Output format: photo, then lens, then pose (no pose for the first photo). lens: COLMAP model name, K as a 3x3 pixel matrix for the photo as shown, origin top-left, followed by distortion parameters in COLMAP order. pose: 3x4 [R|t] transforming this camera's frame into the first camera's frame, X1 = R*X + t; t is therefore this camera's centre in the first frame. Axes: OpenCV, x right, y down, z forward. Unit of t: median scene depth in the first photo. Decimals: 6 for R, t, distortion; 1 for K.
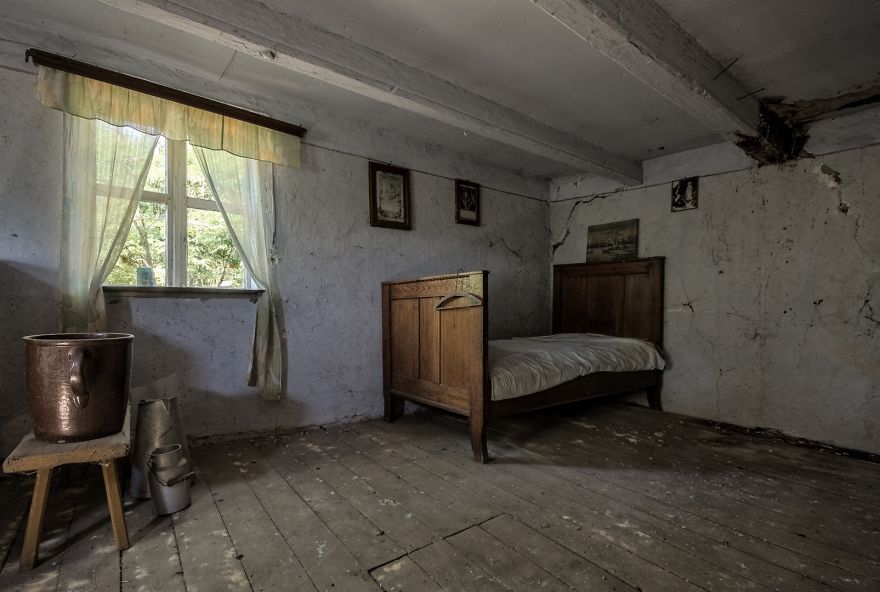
lens RADIAL K [[418.9, 0, 435.1], [0, 418.9, 304.1], [0, 0, 1]] dist [0.022187, -0.002649]
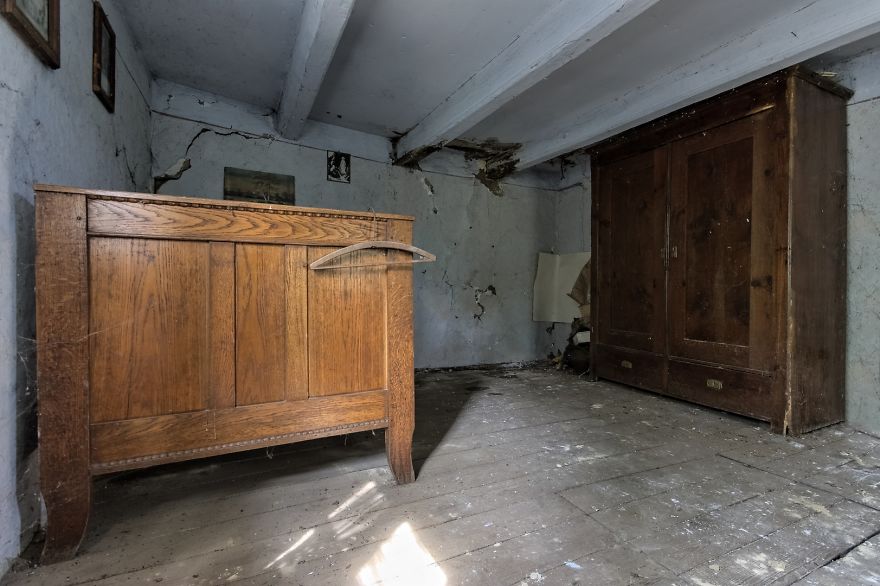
lens RADIAL K [[428.2, 0, 422.7], [0, 428.2, 274.6], [0, 0, 1]] dist [0.022839, -0.006653]
pose [[0.168526, 0.018909, 0.985516, -0.444248], [-0.025562, 0.999564, -0.014807, 0.022599], [-0.985366, -0.022696, 0.168936, 0.617261]]
